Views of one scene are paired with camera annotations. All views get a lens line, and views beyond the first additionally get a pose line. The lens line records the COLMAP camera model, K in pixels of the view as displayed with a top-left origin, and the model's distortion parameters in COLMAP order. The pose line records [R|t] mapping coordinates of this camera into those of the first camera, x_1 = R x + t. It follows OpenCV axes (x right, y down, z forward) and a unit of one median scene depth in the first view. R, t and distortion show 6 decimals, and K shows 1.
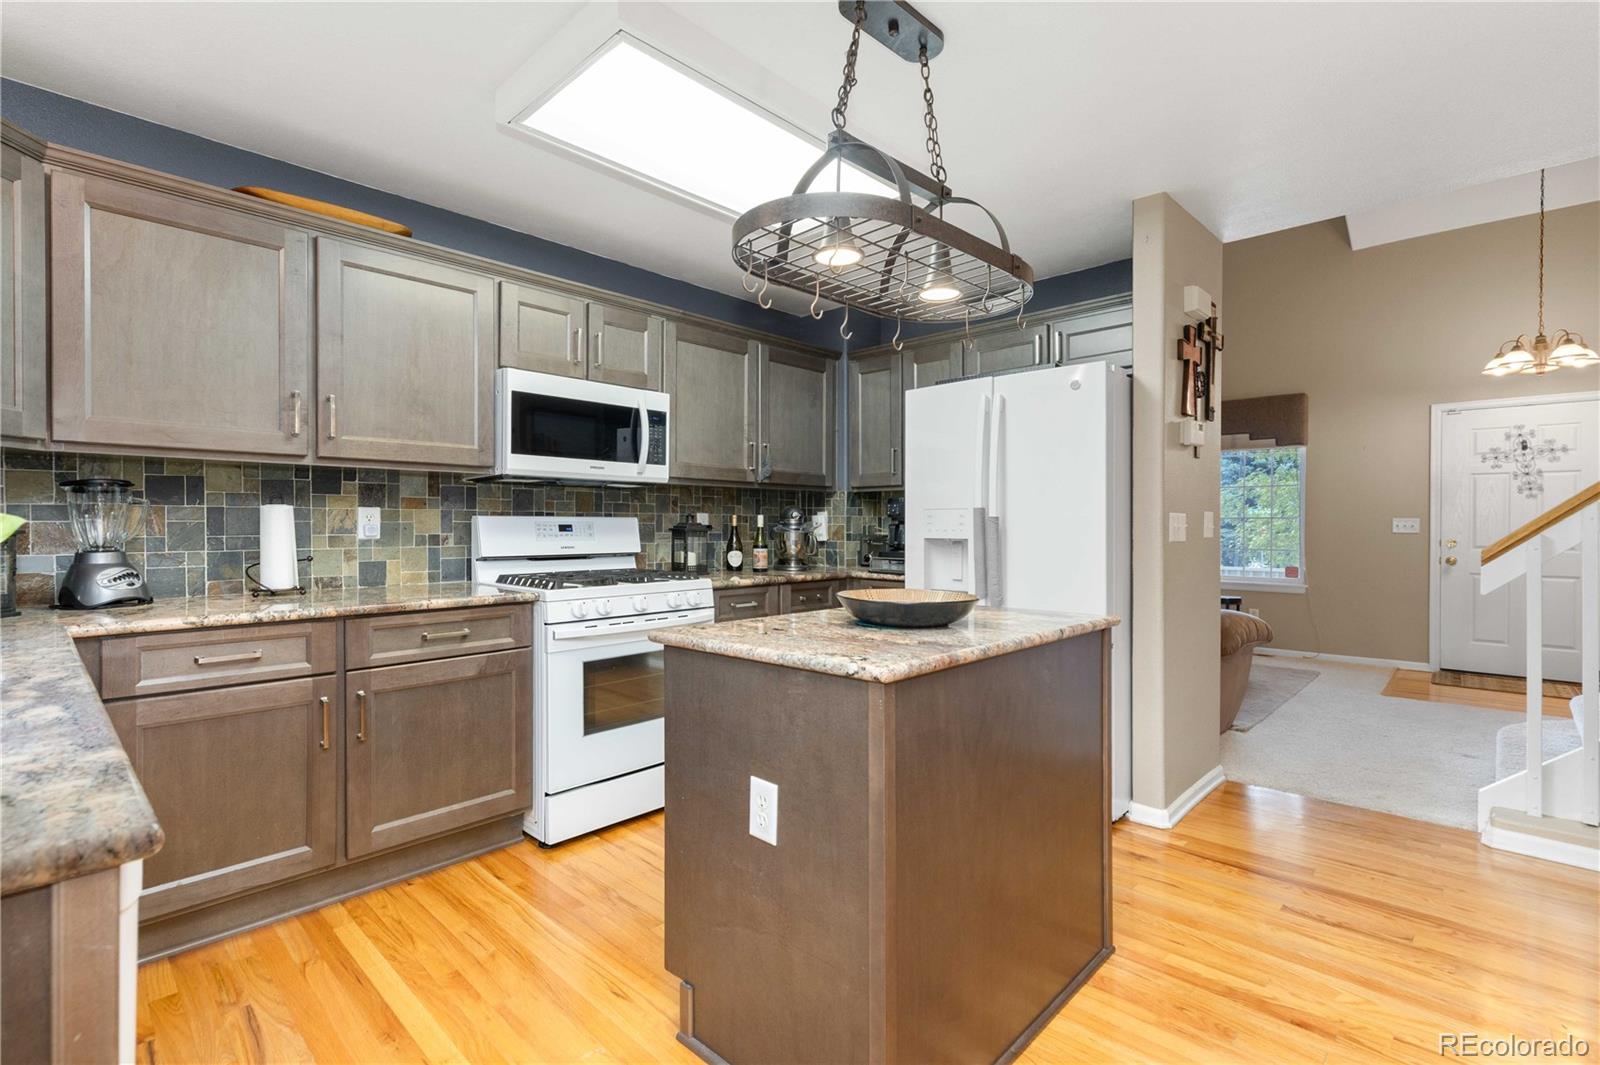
lens RADIAL K [[730.5, 0, 792.0], [0, 730.5, 527.5], [0, 0, 1]] dist [0.013323, -0.003696]
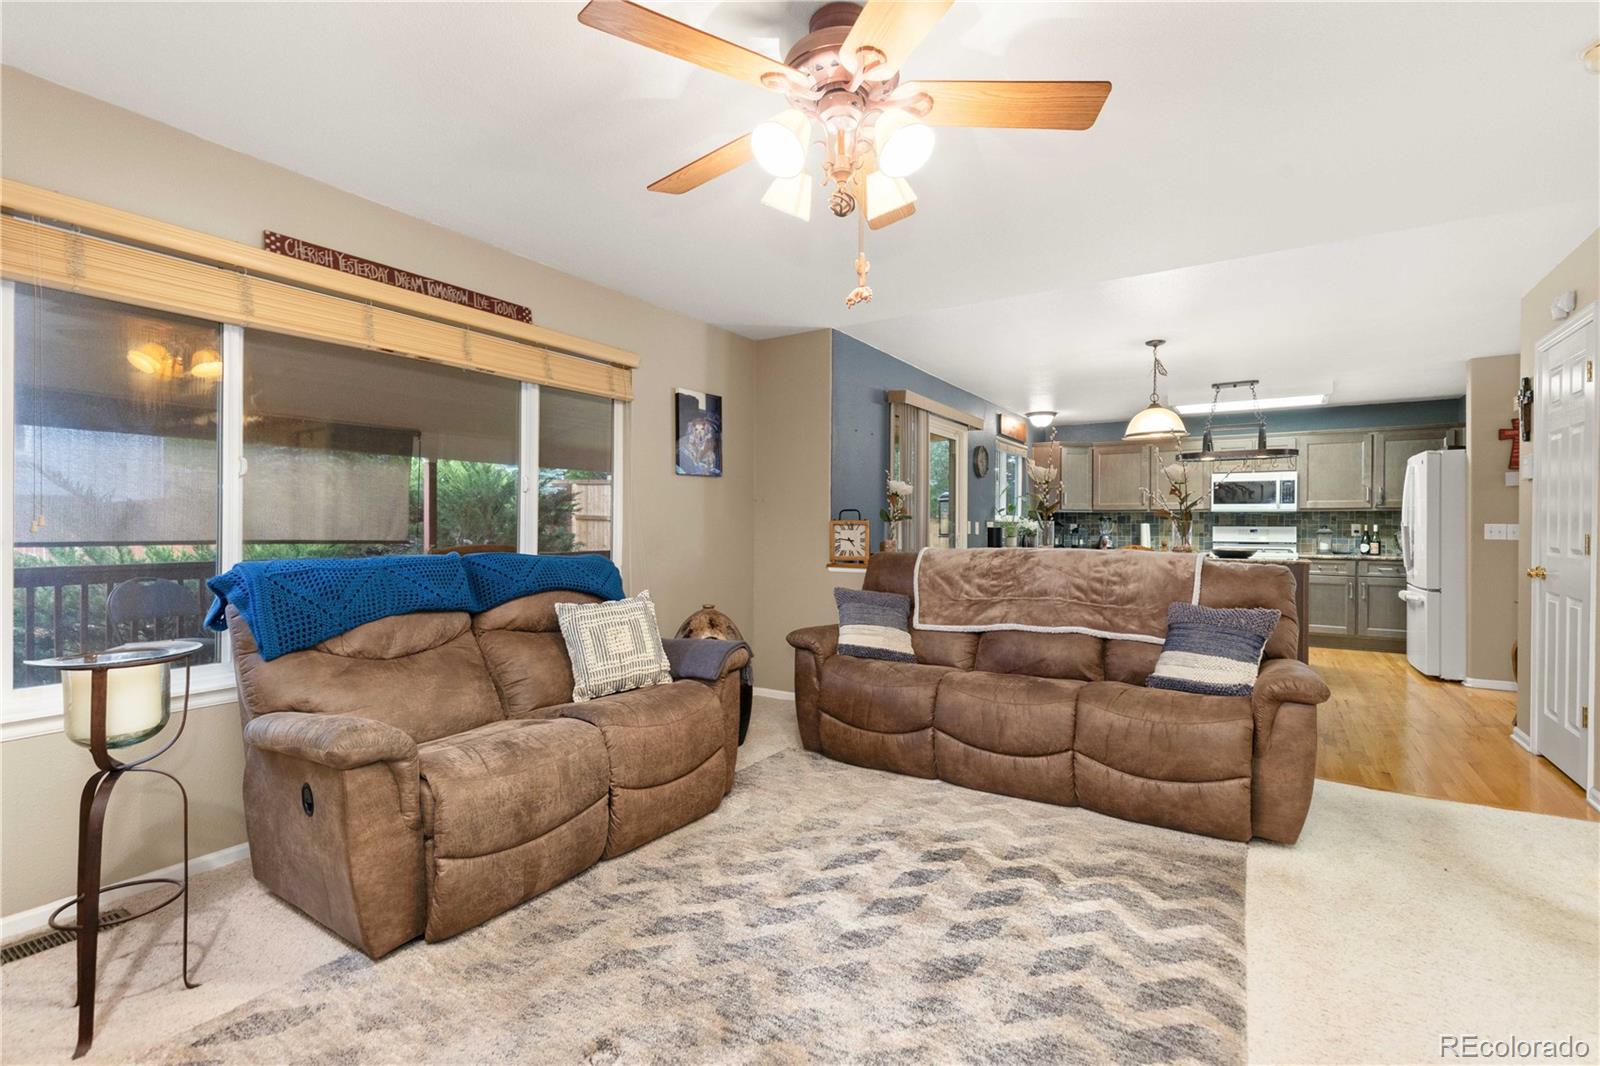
lens RADIAL K [[730.5, 0, 797.1], [0, 730.5, 532.4], [0, 0, 1]] dist [0.013323, -0.003696]
pose [[0.192065, 0.004014, -0.981374, 2.046429], [-0.007483, 0.999969, 0.002625, 0.011054], [0.981354, 0.006839, 0.192089, -1.094922]]
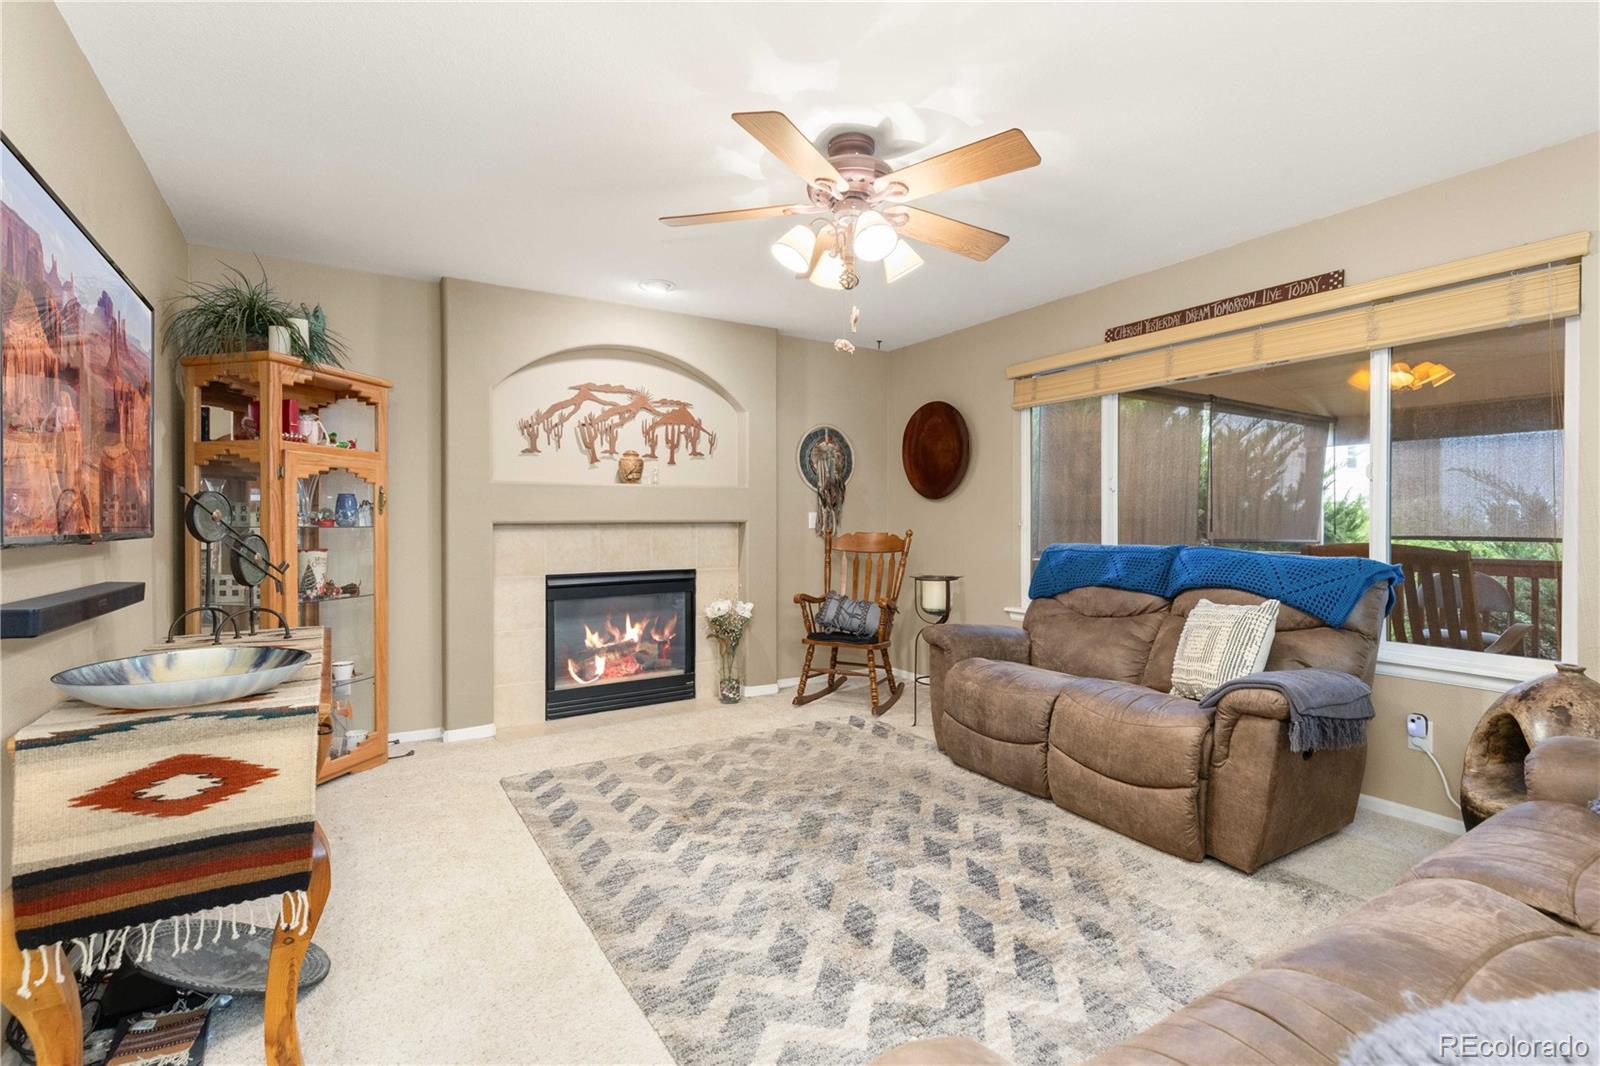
lens RADIAL K [[730.5, 0, 789.0], [0, 730.5, 528.1], [0, 0, 1]] dist [0.013323, -0.003696]
pose [[-0.966388, -0.006162, 0.257013, 1.255559], [-0.002289, 0.999879, 0.015367, 0.002064], [-0.257077, 0.014262, -0.966286, -0.067397]]
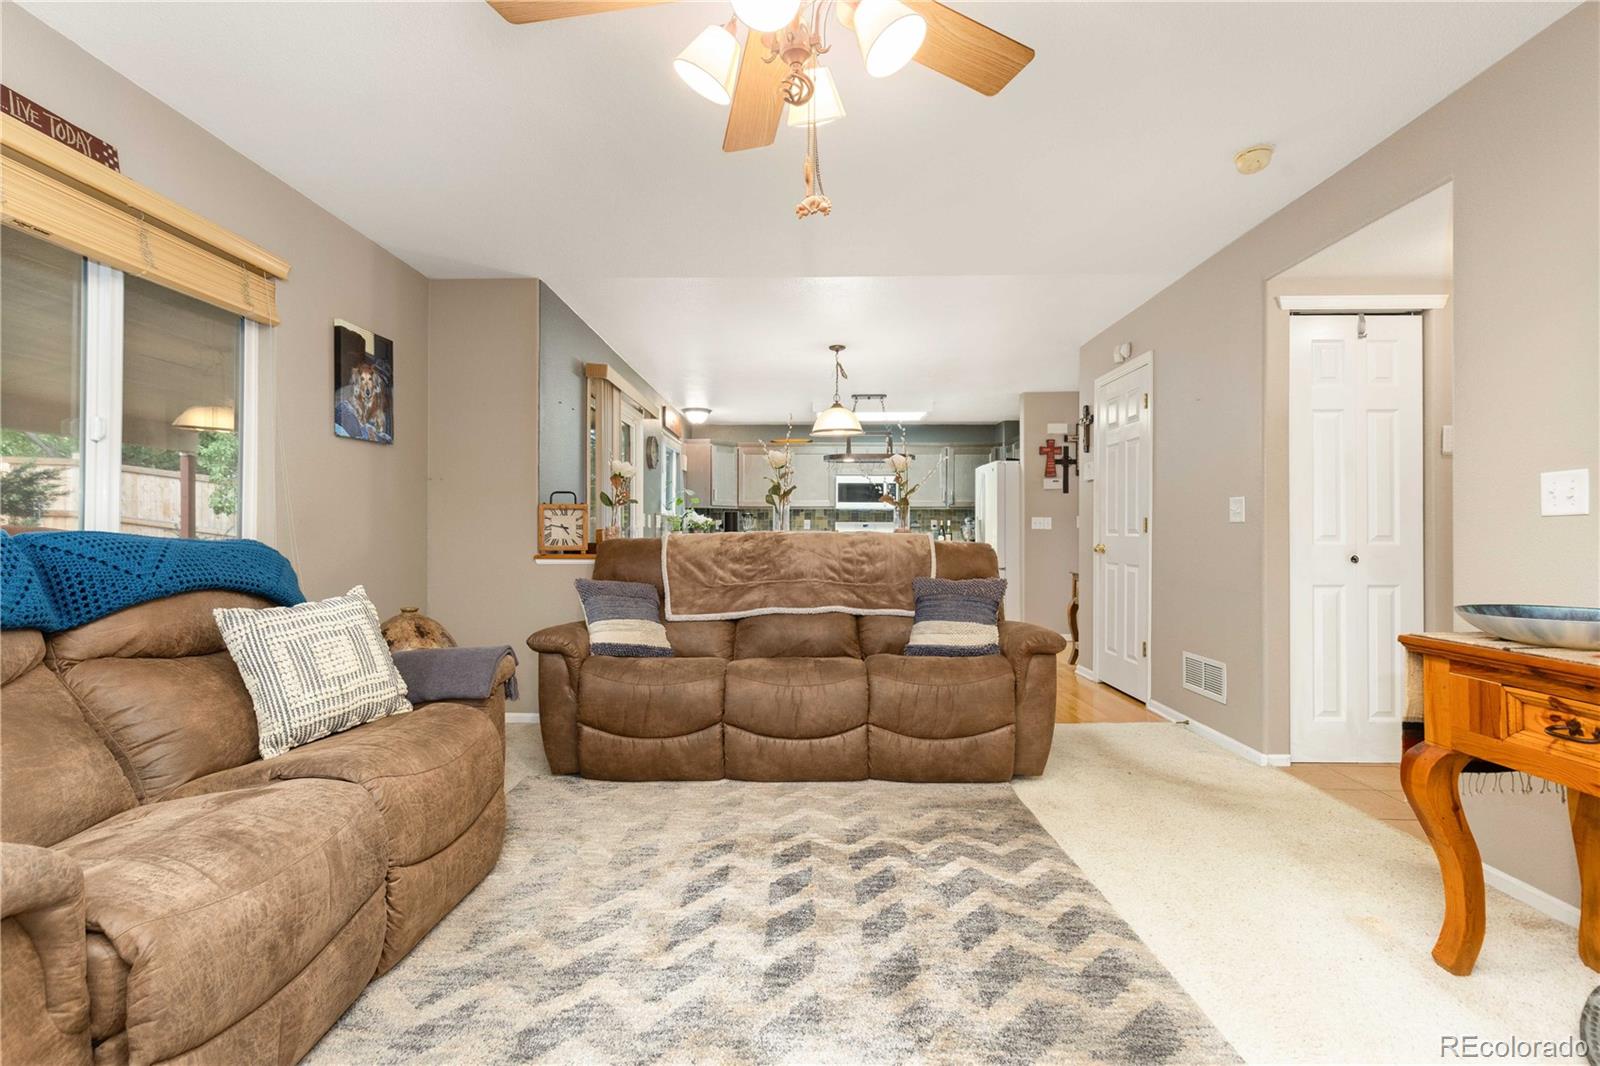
lens RADIAL K [[730.5, 0, 792.5], [0, 730.5, 534.2], [0, 0, 1]] dist [0.013323, -0.003696]
pose [[0.678815, -0.001503, -0.734308, 1.808537], [-0.002113, 0.999990, -0.004001, 0.050435], [0.734306, 0.004267, 0.678805, -1.301427]]
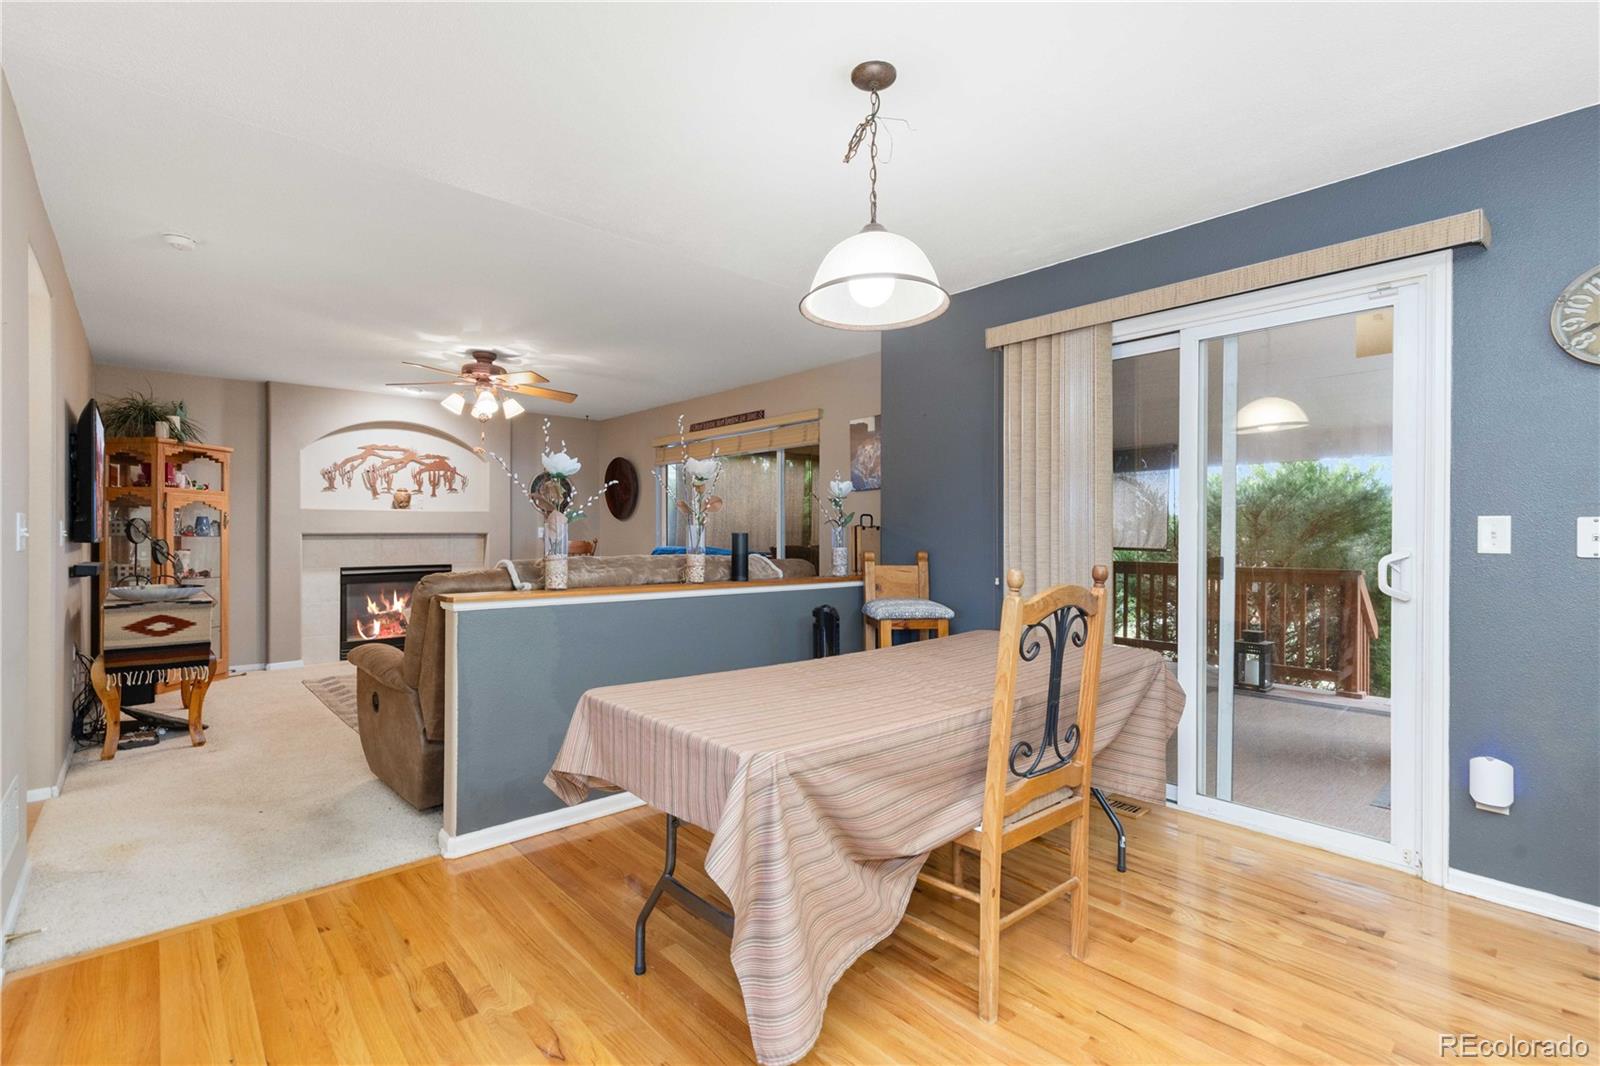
lens RADIAL K [[730.5, 0, 792.5], [0, 730.5, 534.6], [0, 0, 1]] dist [0.013323, -0.003696]
pose [[-0.996407, -0.005163, 0.084539, 0.492311], [-0.004777, 0.999977, 0.004773, -0.002402], [-0.084562, 0.004352, -0.996409, 0.817892]]
